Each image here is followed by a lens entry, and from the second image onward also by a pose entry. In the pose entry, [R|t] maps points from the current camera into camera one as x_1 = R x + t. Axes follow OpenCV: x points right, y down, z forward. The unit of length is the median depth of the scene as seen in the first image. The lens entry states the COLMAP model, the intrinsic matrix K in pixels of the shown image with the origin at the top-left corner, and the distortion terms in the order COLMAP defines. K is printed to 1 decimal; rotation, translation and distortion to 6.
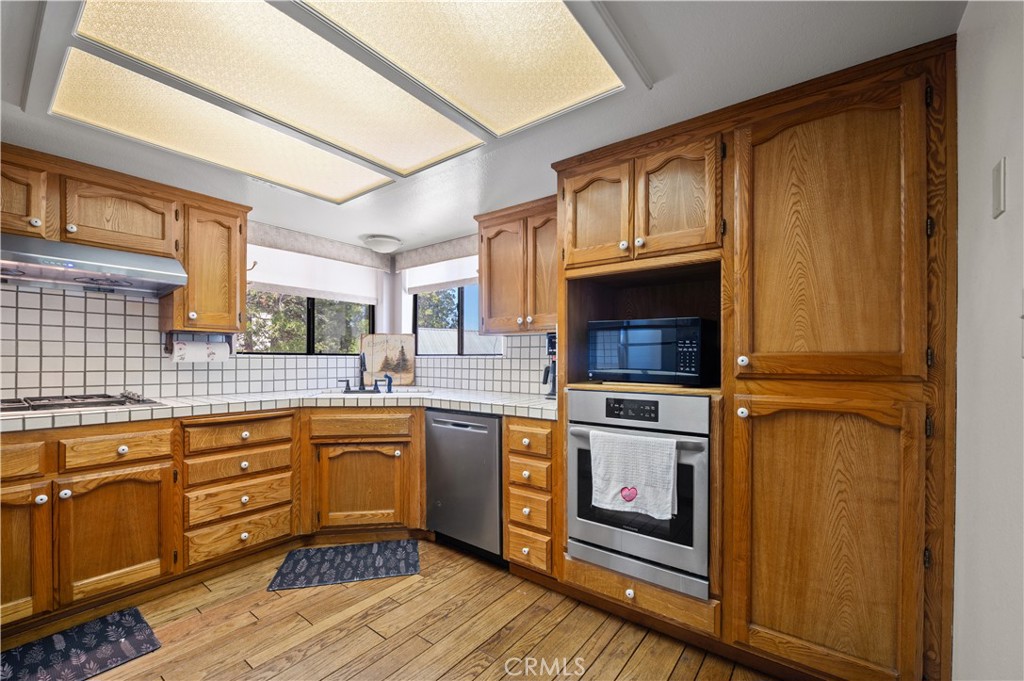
lens RADIAL K [[419.3, 0, 511.2], [0, 419.3, 358.1], [0, 0, 1]] dist [-0.001787, -0.000784]
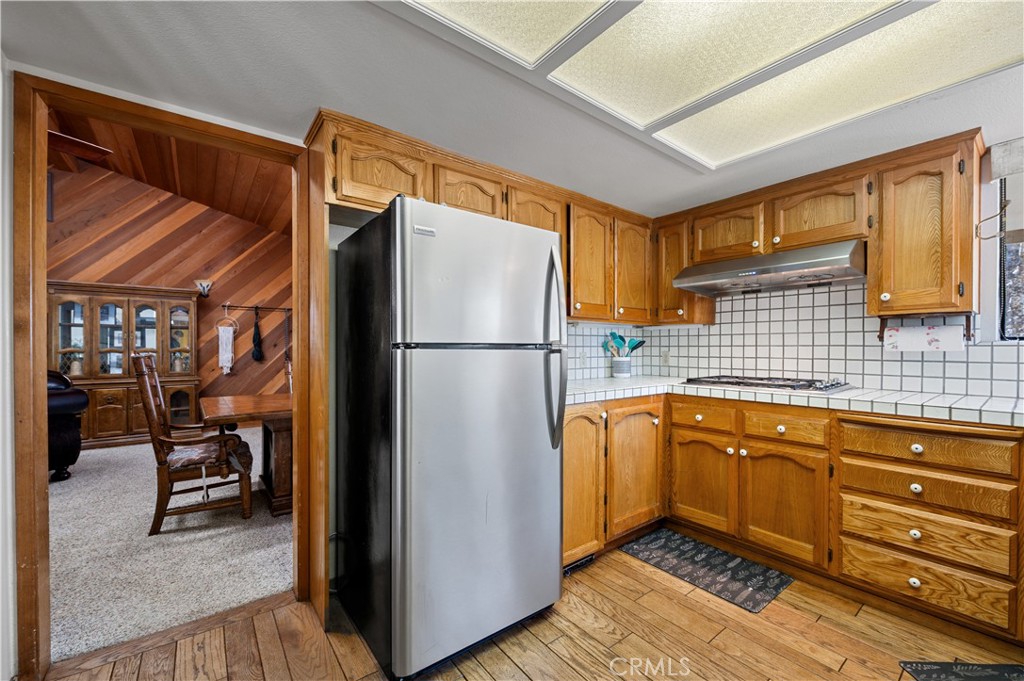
lens RADIAL K [[411.9, 0, 520.5], [0, 411.9, 350.3], [0, 0, 1]] dist [-0.002577, -0.000615]
pose [[-0.247925, 0.002299, -0.968777, 0.261283], [0.002562, 0.999995, 0.001718, 0.005005], [0.968776, -0.002056, -0.247929, 0.515514]]
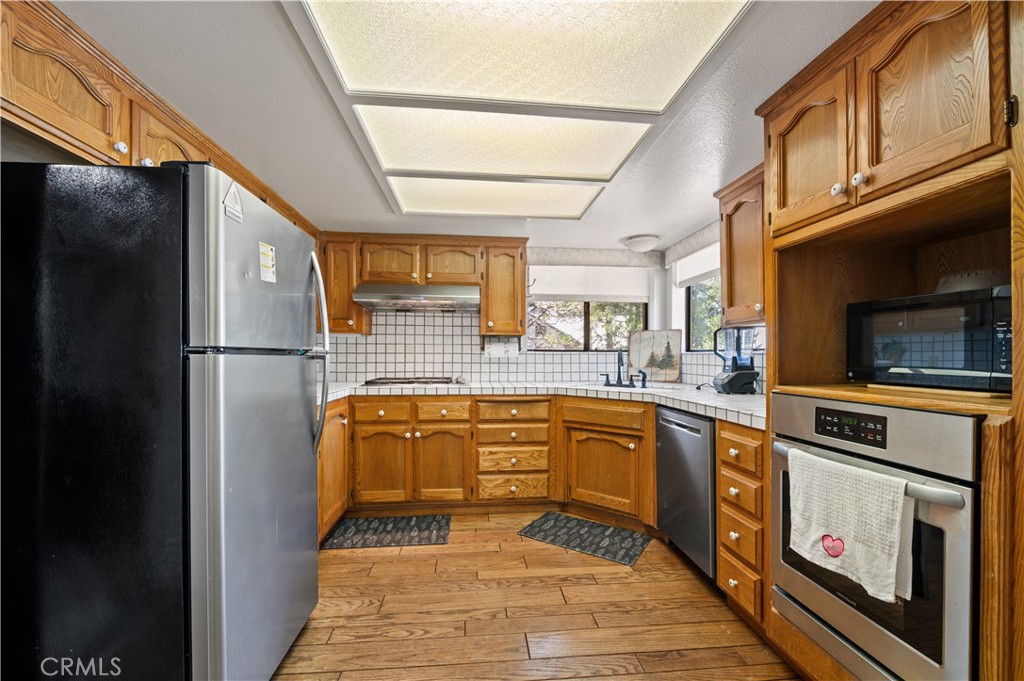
lens RADIAL K [[413.6, 0, 510.6], [0, 413.6, 354.8], [0, 0, 1]] dist [-0.000185, -0.000324]
pose [[0.681546, -0.002609, -0.731771, 0.324571], [0.001170, 0.999996, -0.002474, 0.005875], [0.731775, 0.000830, 0.681546, 0.108196]]
